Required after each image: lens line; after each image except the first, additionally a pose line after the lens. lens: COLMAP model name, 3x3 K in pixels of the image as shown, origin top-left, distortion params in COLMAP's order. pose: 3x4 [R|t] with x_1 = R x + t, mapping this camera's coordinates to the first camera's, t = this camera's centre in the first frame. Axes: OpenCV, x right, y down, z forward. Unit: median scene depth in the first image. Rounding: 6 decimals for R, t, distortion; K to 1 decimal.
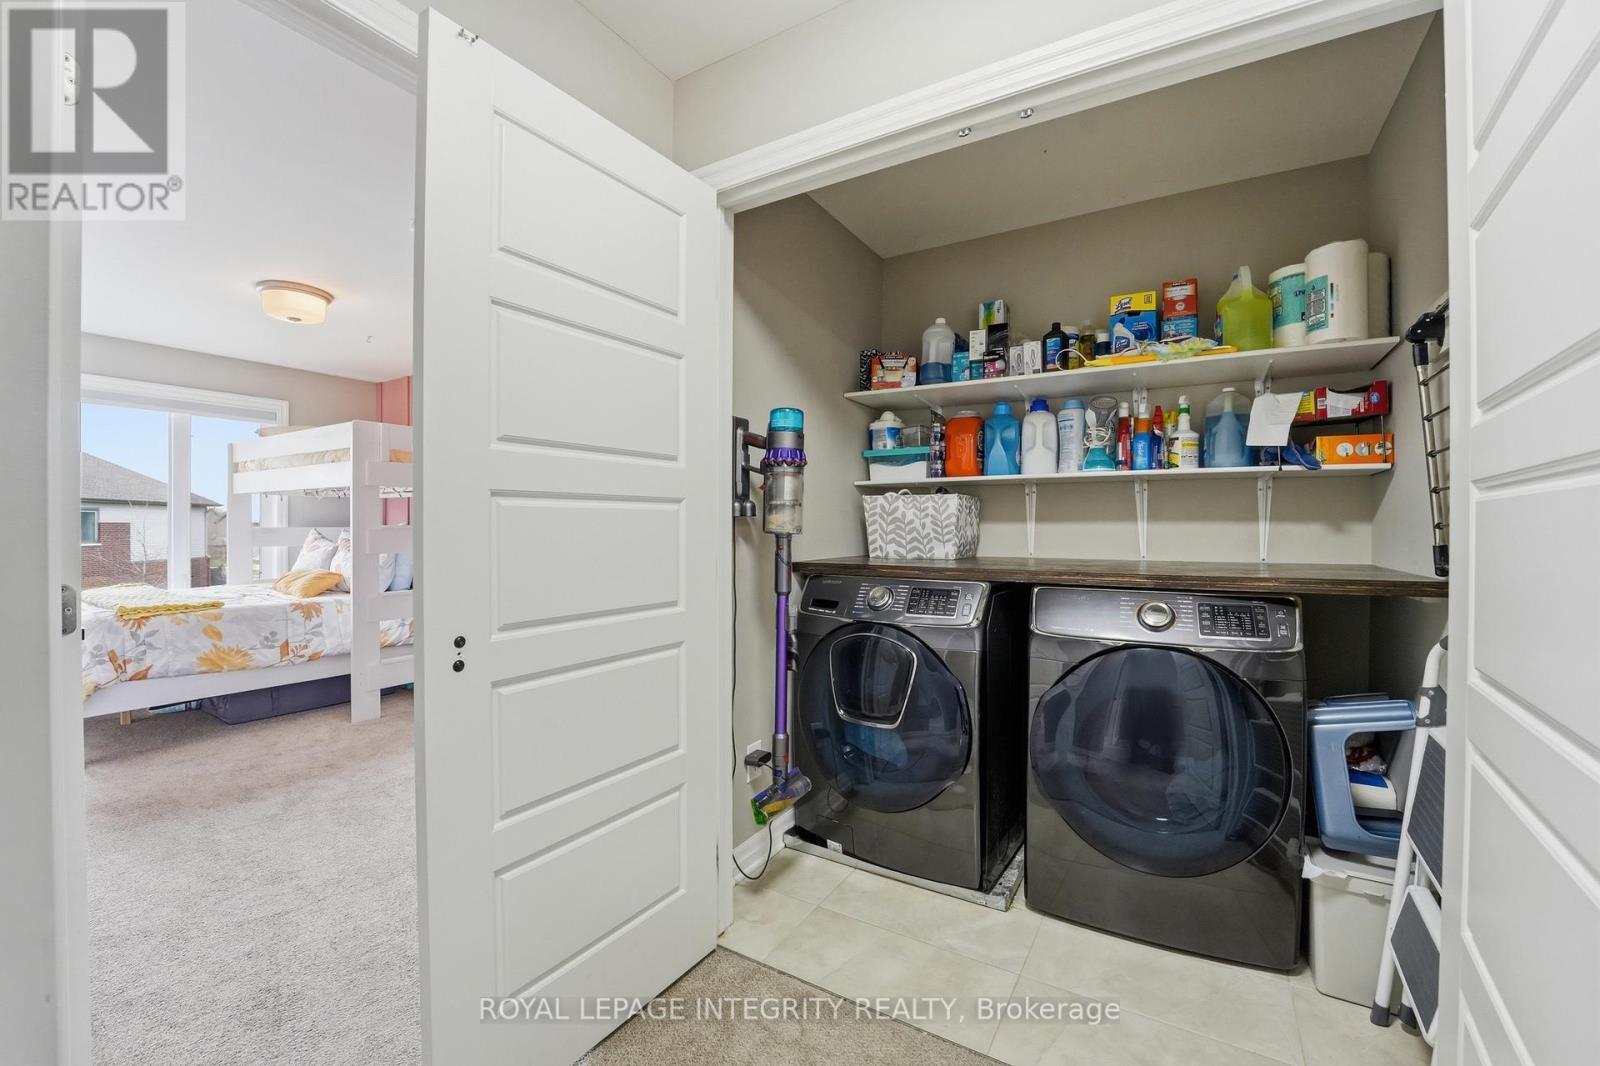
lens RADIAL K [[673.3, 0, 800.0], [0, 673.3, 533.0], [0, 0, 1]] dist [-0.001748, -0.009782]
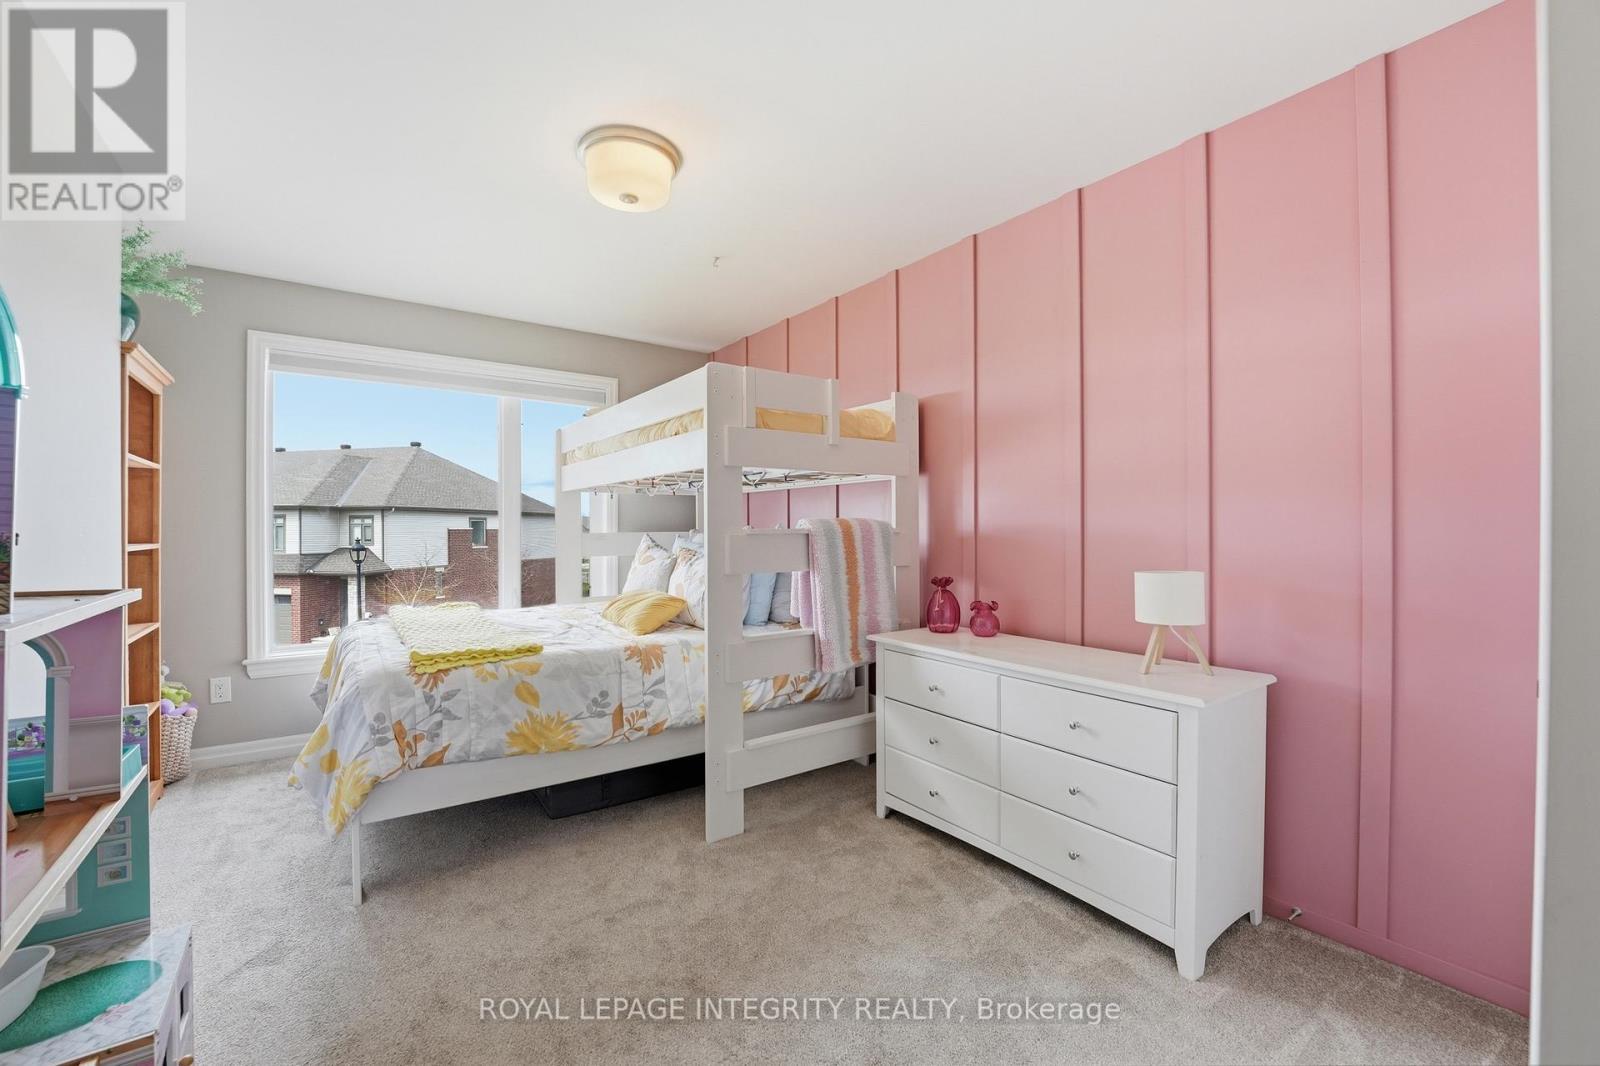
lens RADIAL K [[688.0, 0, 792.5], [0, 688.0, 533.7], [0, 0, 1]] dist [-0.003763, -0.000604]
pose [[0.922437, -0.005298, -0.386112, -0.347489], [0.004256, 0.999985, -0.003554, -0.004751], [0.386125, 0.001635, 0.922445, 0.440463]]
